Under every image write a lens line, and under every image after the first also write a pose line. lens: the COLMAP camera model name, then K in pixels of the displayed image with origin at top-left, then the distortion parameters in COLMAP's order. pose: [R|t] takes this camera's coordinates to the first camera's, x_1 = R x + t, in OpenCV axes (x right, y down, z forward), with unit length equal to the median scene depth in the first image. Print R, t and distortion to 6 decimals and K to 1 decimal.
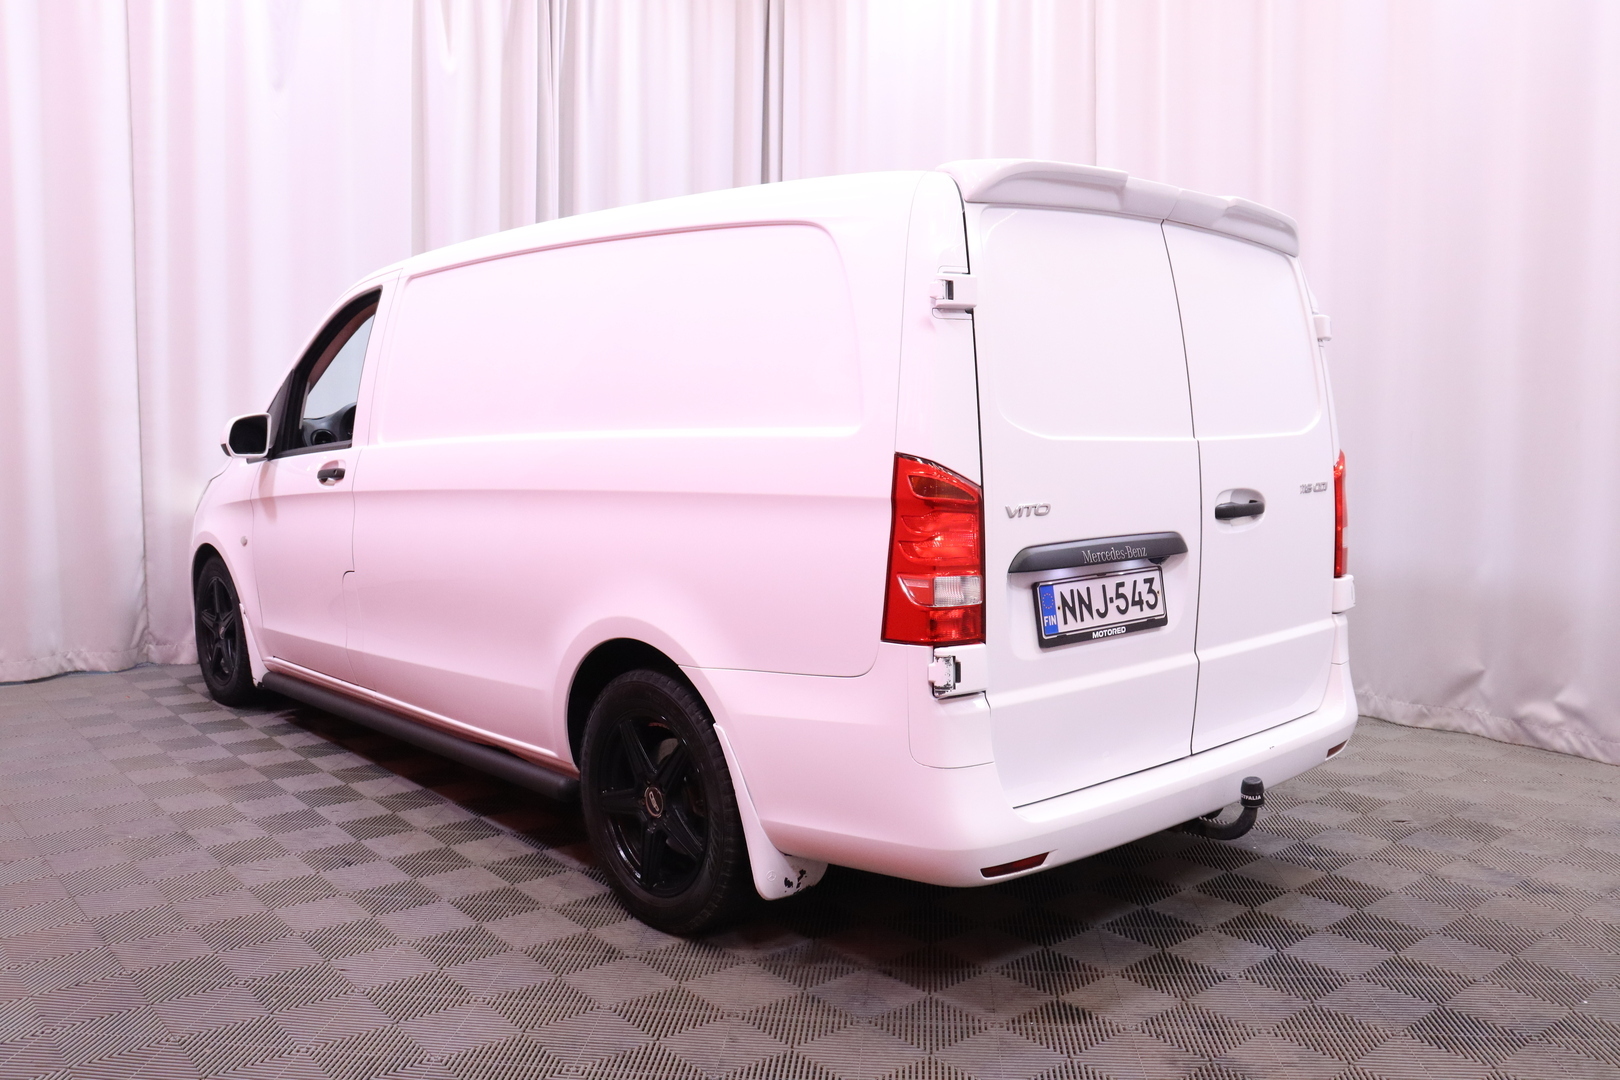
lens RADIAL K [[1332.0, 0, 799.4], [0, 1332.0, 529.6], [0, 0, 1]] dist [-0.167277, 0.126245]
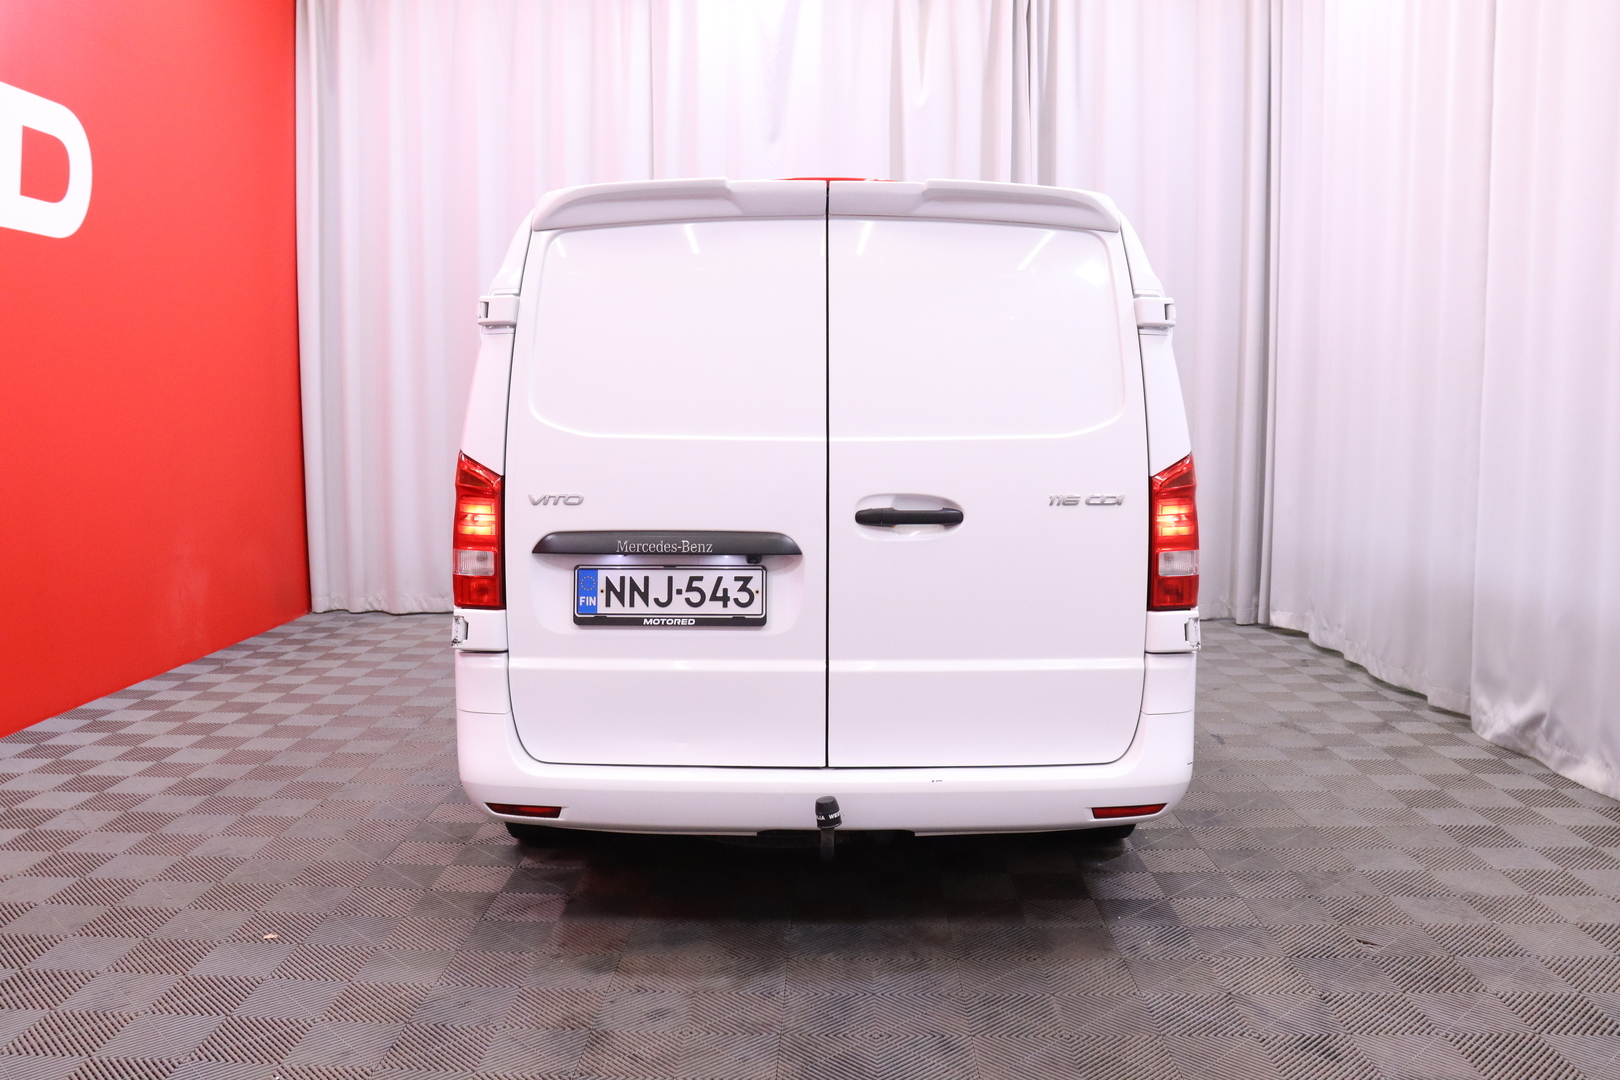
lens RADIAL K [[1332.0, 0, 800.0], [0, 1332.0, 537.7], [0, 0, 1]] dist [-0.167277, 0.126245]
pose [[0.752836, 0.061969, -0.655285, 0.997441], [-0.062470, 0.997791, 0.022589, -0.019065], [0.655237, 0.023930, 0.755044, 0.267942]]
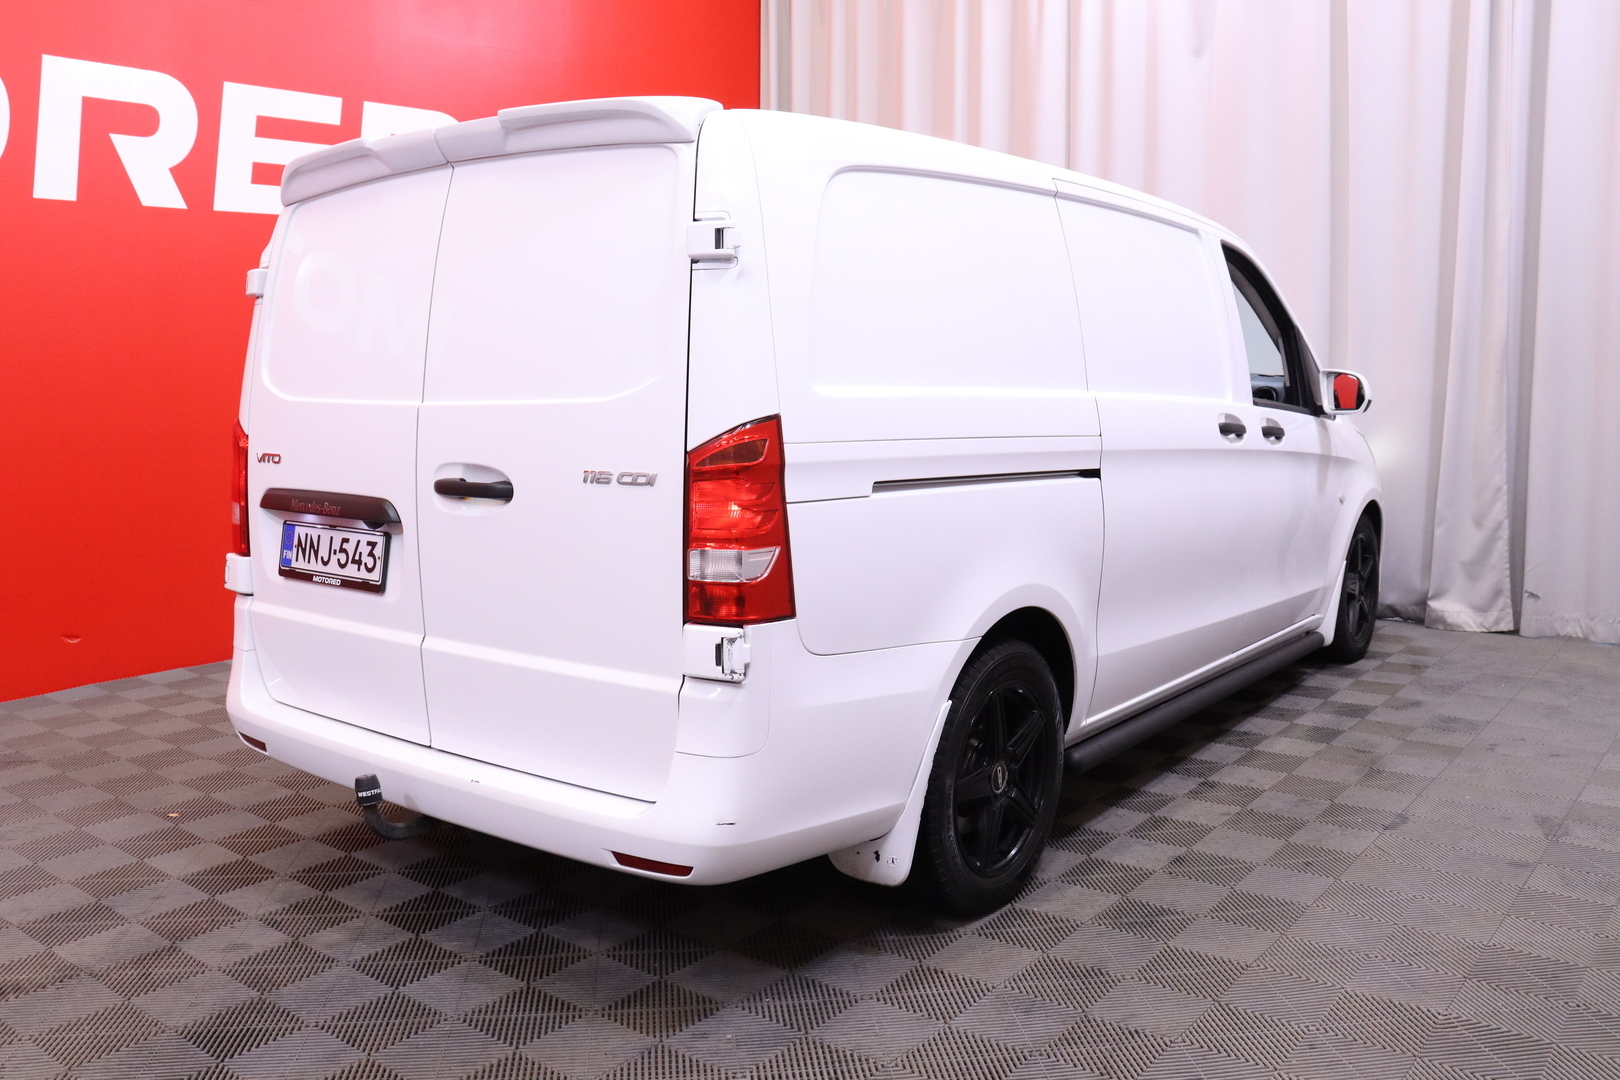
lens RADIAL K [[1332.0, 0, 822.7], [0, 1332.0, 542.7], [0, 0, 1]] dist [-0.167277, 0.126245]
pose [[0.221880, 0.123393, -0.967235, 1.346402], [-0.087038, 0.990507, 0.106396, -0.100890], [0.971182, 0.060580, 0.230513, 1.142158]]
